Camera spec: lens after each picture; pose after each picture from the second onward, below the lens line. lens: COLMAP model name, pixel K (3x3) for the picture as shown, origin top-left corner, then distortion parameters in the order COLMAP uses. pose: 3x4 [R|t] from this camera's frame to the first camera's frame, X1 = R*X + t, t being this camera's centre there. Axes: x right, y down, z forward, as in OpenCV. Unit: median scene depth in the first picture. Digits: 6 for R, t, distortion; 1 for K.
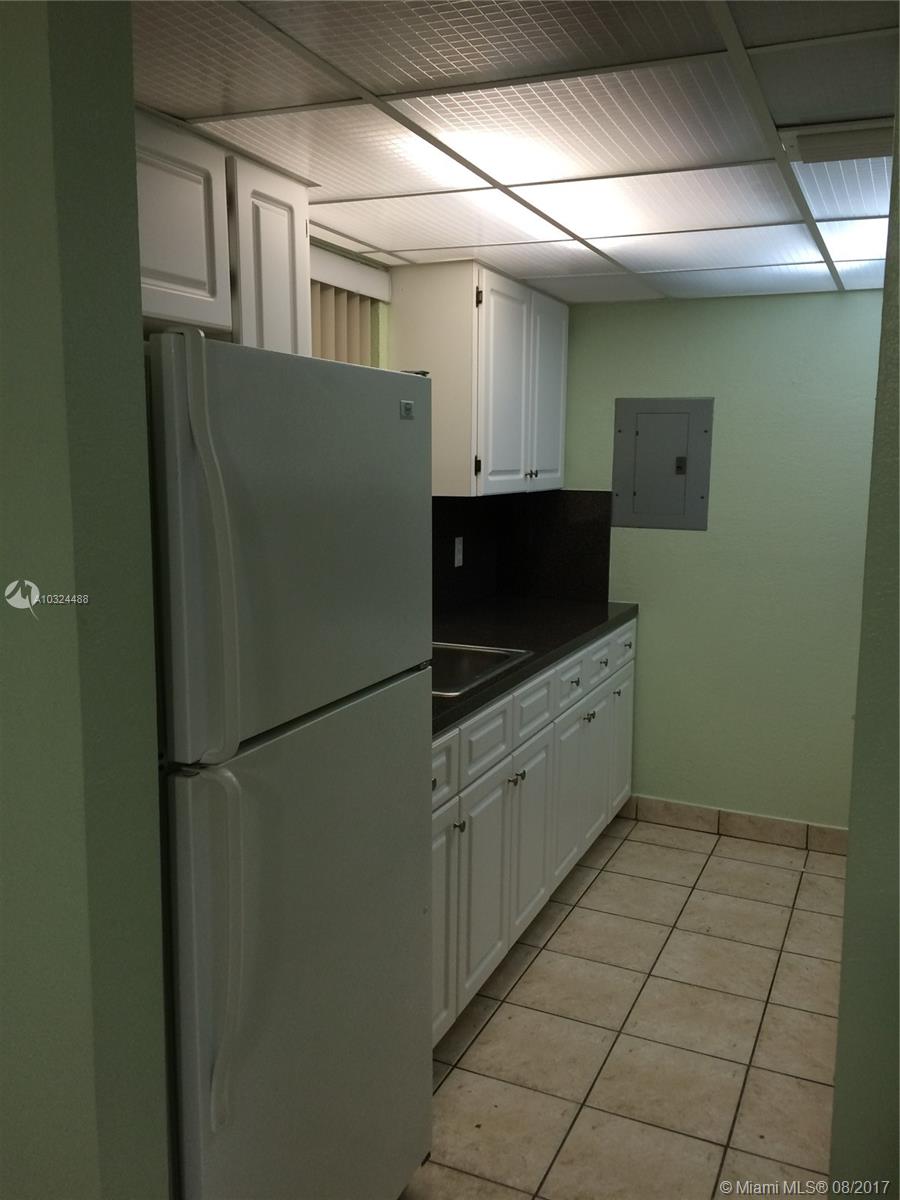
lens RADIAL K [[1022.5, 0, 450.0], [0, 1022.5, 600.0], [0, 0, 1]] dist [0.096969, -0.132173]
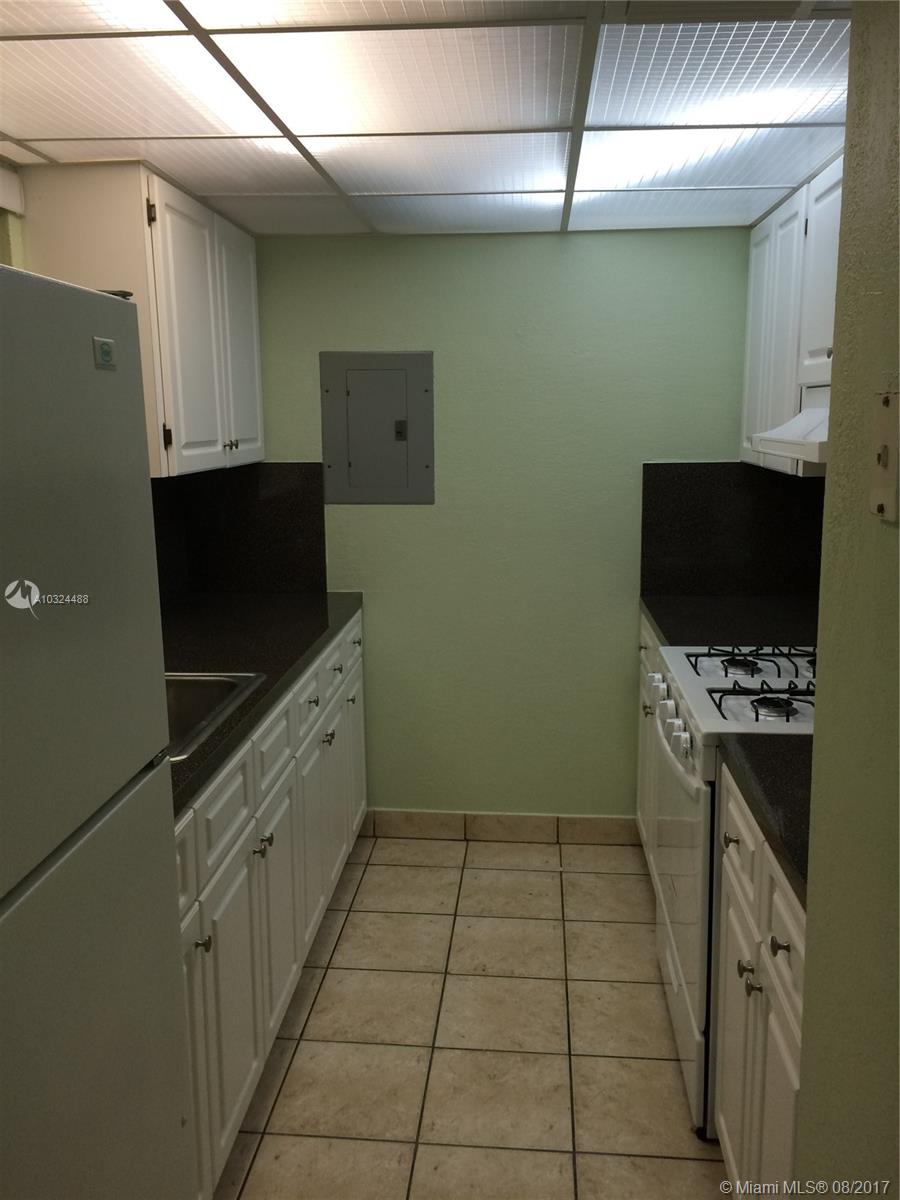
lens RADIAL K [[1022.5, 0, 450.0], [0, 1022.5, 600.0], [0, 0, 1]] dist [0.096969, -0.132173]
pose [[0.943618, -0.077993, 0.321718, -0.030450], [0.066363, 0.996689, 0.046978, -0.030445], [-0.324317, -0.022979, 0.945669, 0.191853]]
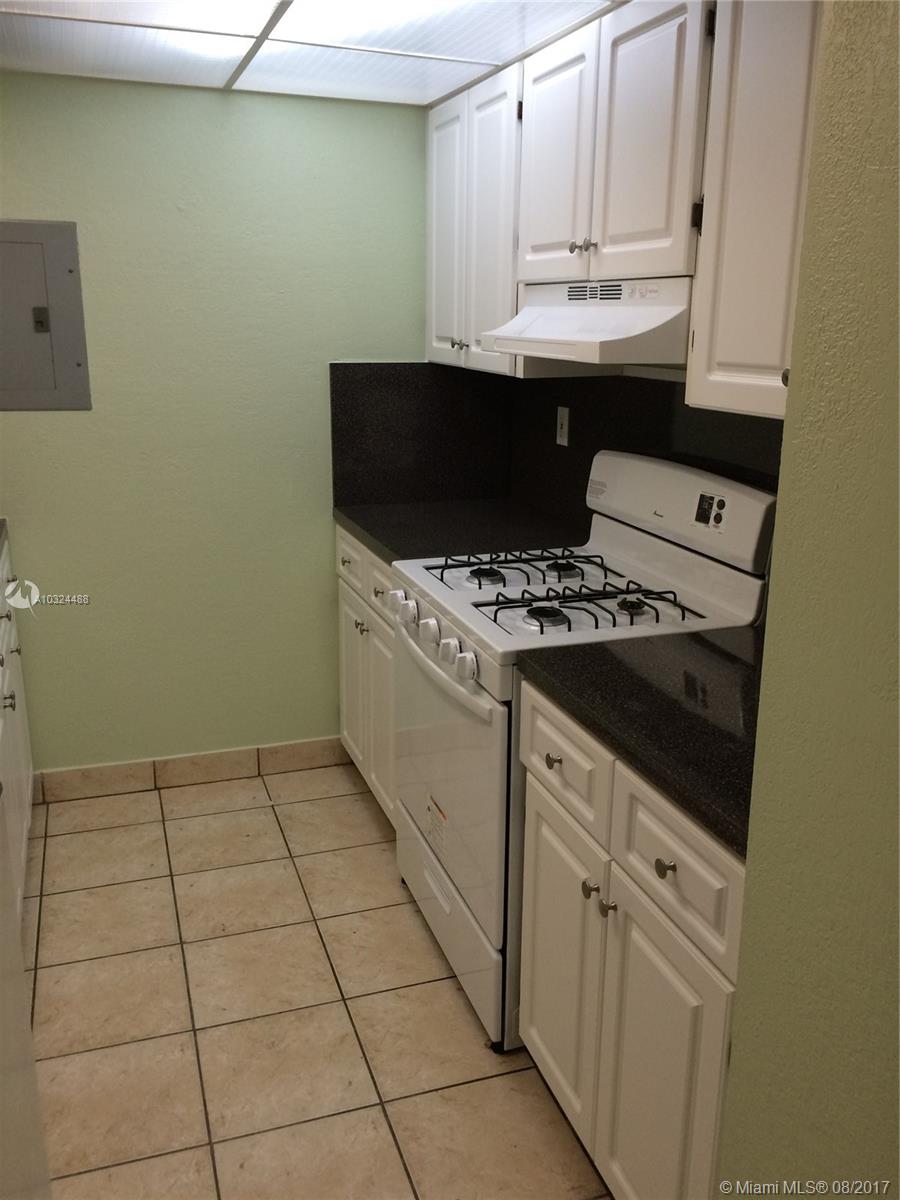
lens RADIAL K [[1022.5, 0, 450.0], [0, 1022.5, 600.0], [0, 0, 1]] dist [0.096969, -0.132173]
pose [[0.728421, -0.186626, 0.659222, -0.093523], [0.093855, 0.980296, 0.173815, -0.045083], [-0.678670, -0.064740, 0.731584, 0.312883]]
